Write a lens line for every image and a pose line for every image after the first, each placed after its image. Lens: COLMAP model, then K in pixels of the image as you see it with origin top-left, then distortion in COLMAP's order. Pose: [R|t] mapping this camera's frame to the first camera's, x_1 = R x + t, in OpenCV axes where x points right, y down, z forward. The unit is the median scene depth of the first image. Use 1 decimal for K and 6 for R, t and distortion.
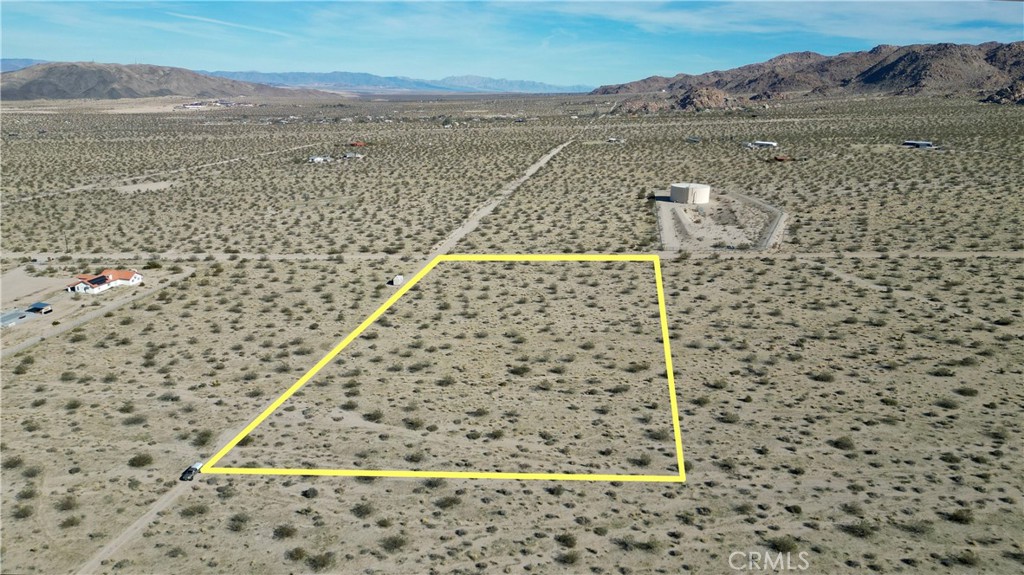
lens RADIAL K [[753.1, 0, 516.9], [0, 753.1, 288.3], [0, 0, 1]] dist [0.063493, -0.047514]
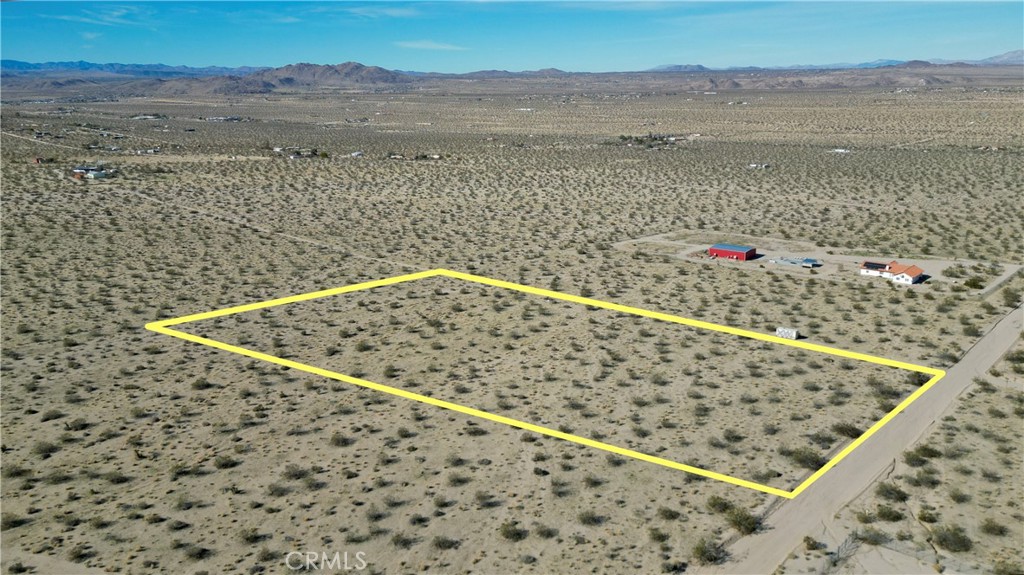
lens RADIAL K [[753.1, 0, 501.6], [0, 753.1, 297.9], [0, 0, 1]] dist [0.063493, -0.047514]
pose [[-0.558628, 0.222342, -0.799061, 0.757771], [-0.205172, 0.896415, 0.392868, -0.355397], [0.803641, 0.383412, -0.455144, 1.375528]]
